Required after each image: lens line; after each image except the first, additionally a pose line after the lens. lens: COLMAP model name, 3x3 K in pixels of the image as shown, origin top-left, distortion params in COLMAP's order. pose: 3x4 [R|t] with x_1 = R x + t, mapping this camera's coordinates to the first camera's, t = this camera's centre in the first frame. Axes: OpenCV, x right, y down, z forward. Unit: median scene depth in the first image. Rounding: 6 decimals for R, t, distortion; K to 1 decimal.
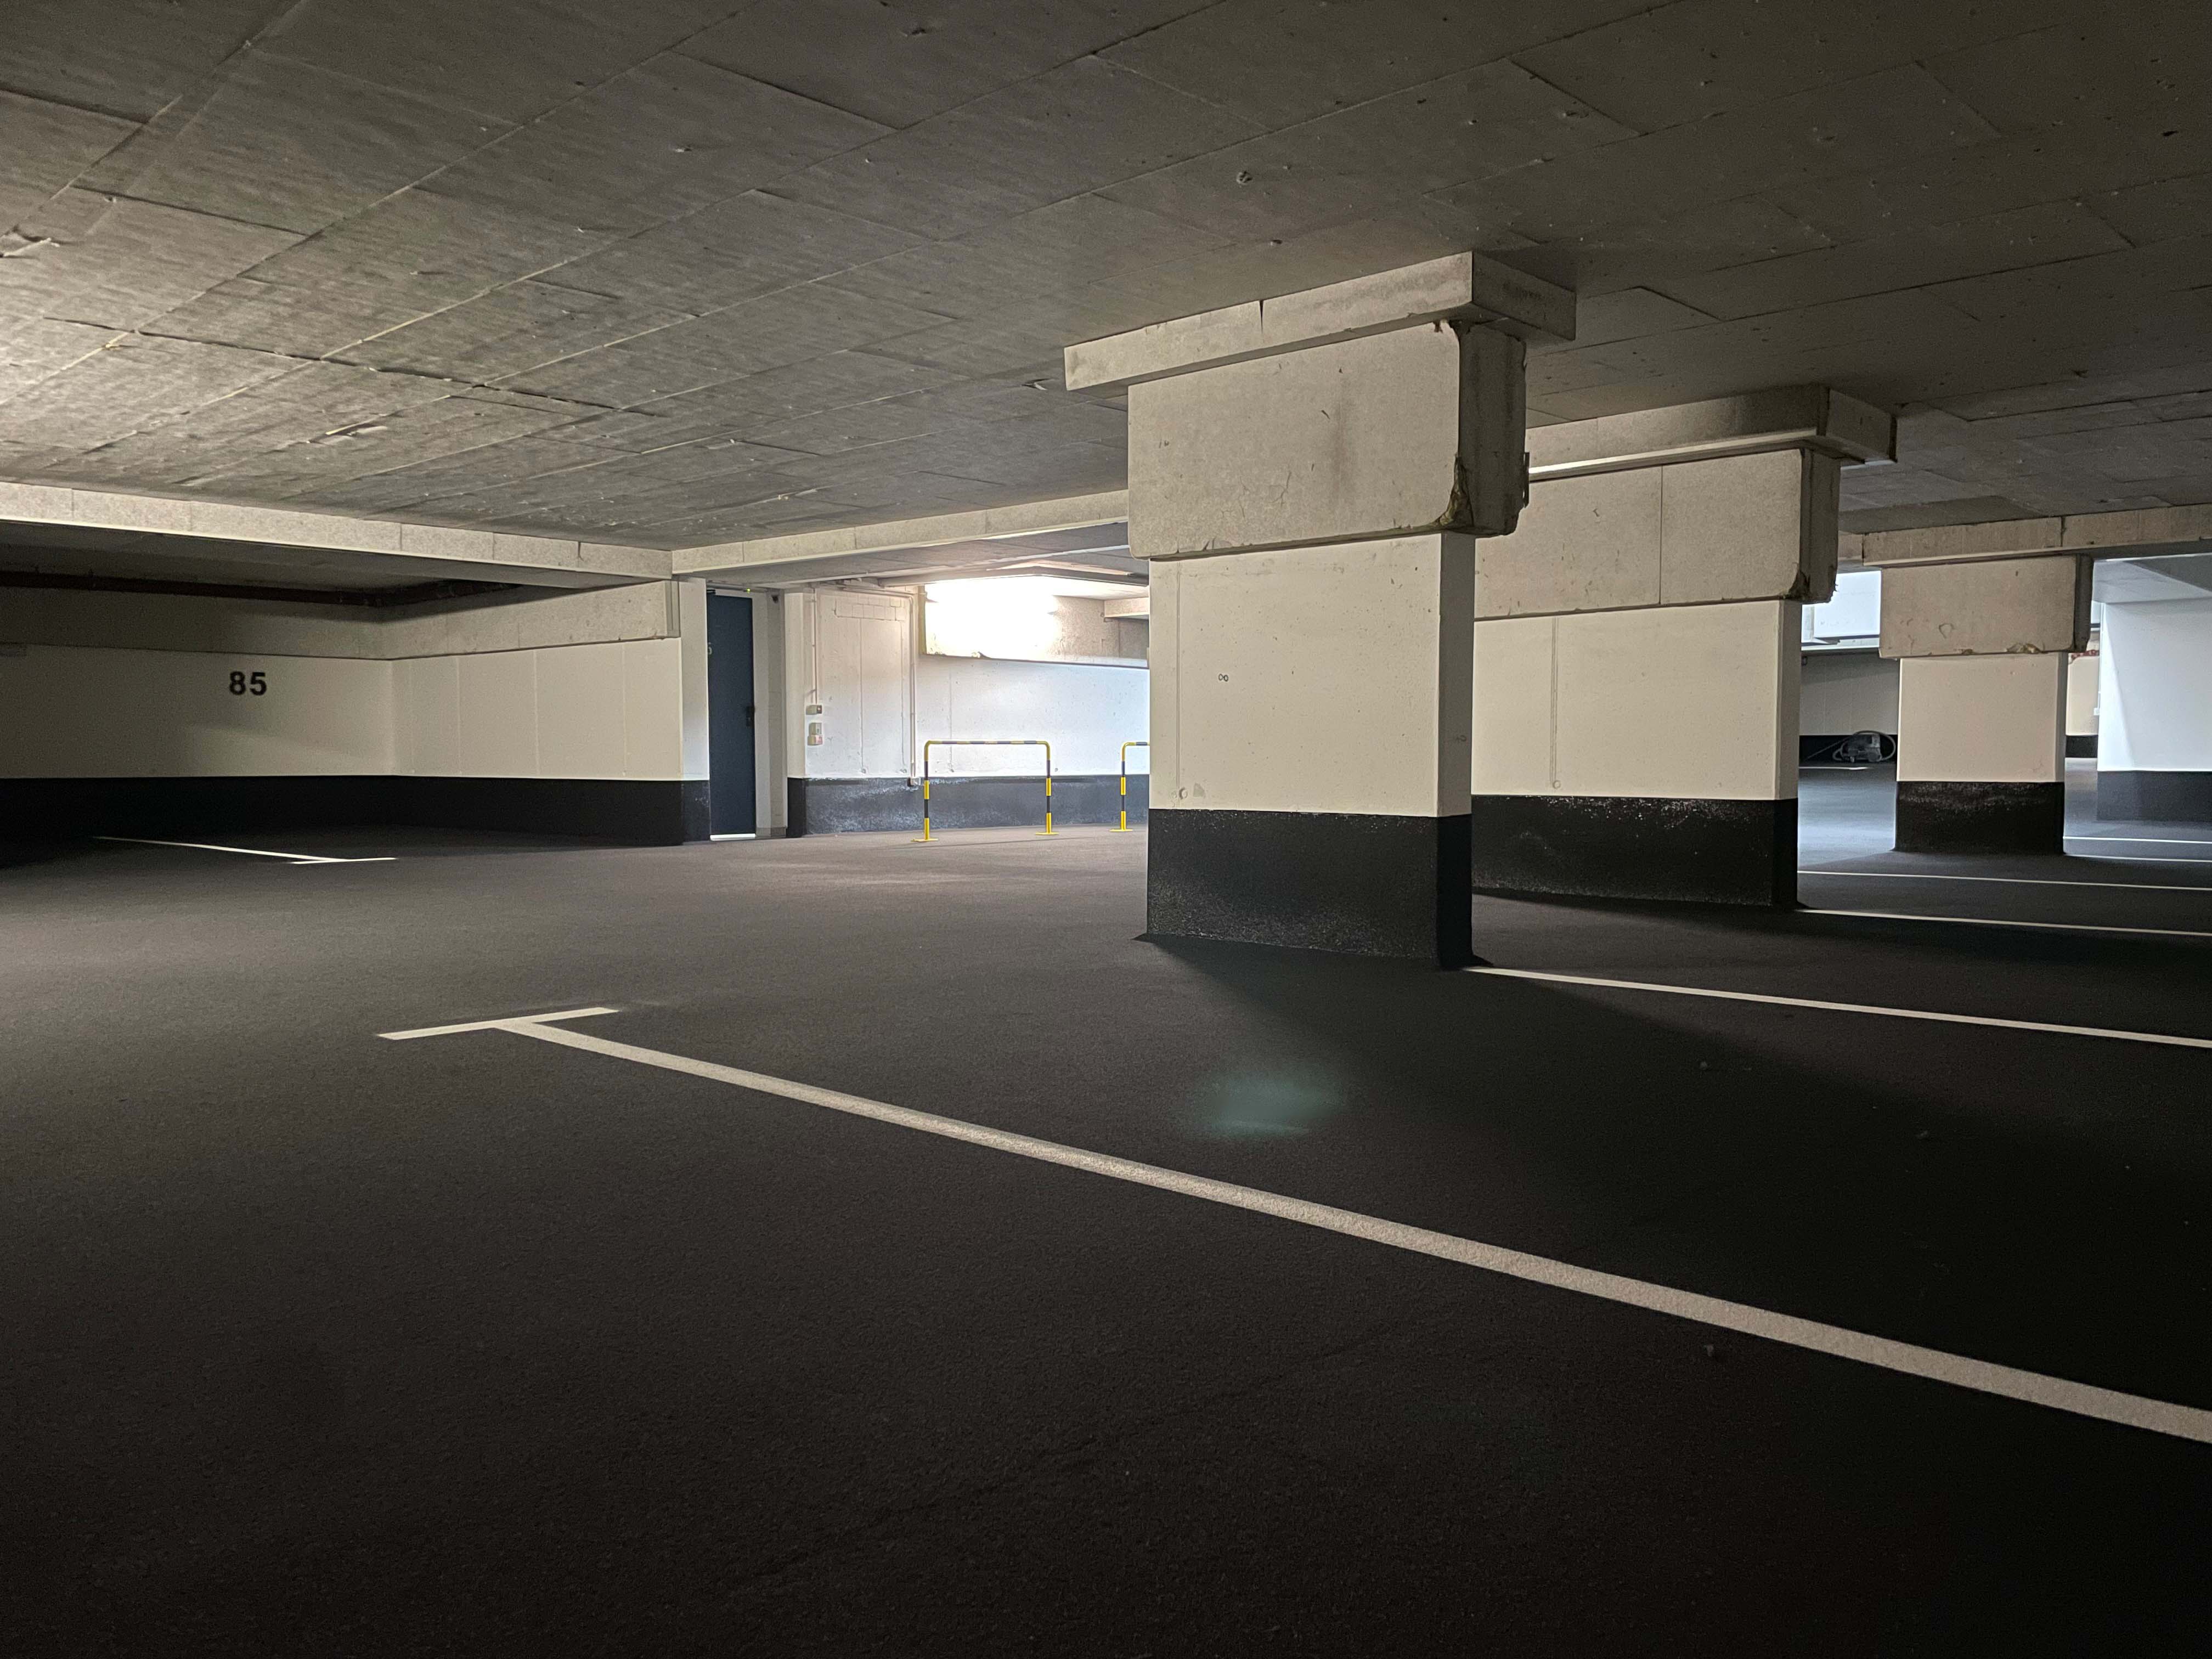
lens RADIAL K [[1690.5, 0, 1119.3], [0, 1690.5, 824.9], [0, 0, 1]] dist [-0.009528, -0.020122]
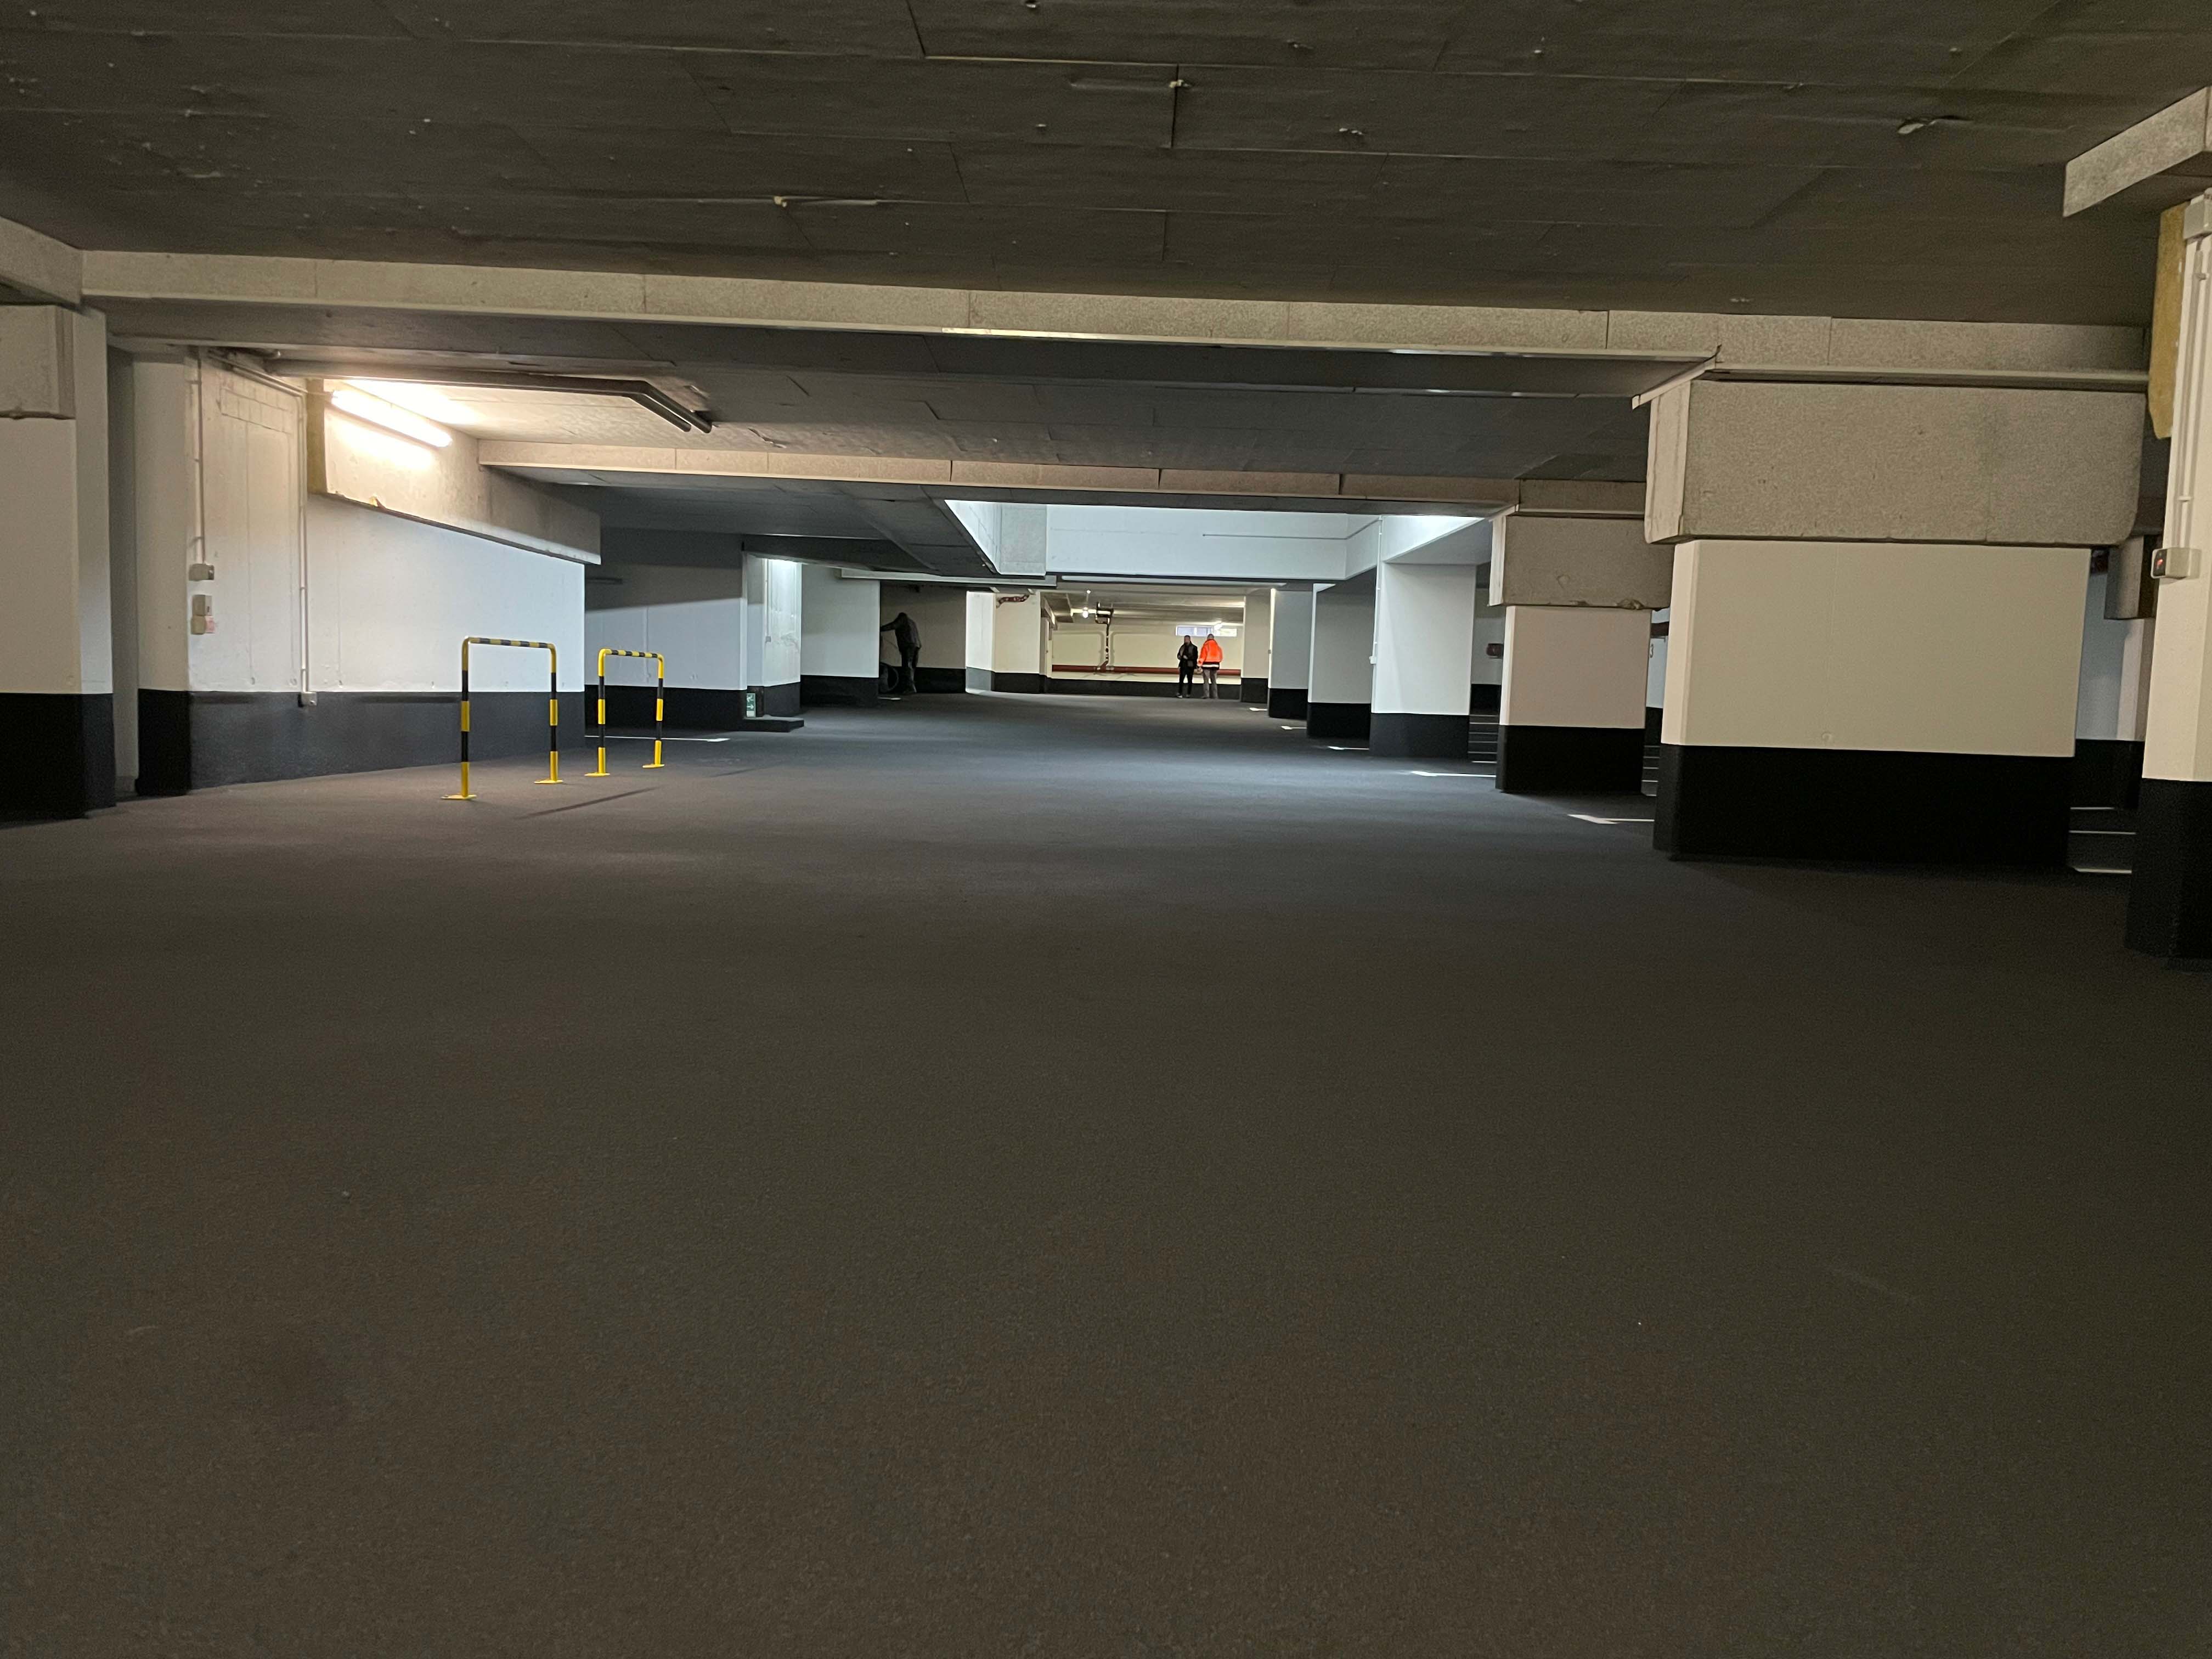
lens RADIAL K [[1690.5, 0, 1107.8], [0, 1690.5, 846.5], [0, 0, 1]] dist [-0.009528, -0.020122]
pose [[0.715421, -0.038478, 0.697634, -0.358824], [-0.007803, 0.997980, 0.063046, -0.013064], [-0.698651, -0.050548, 0.713675, 0.362743]]
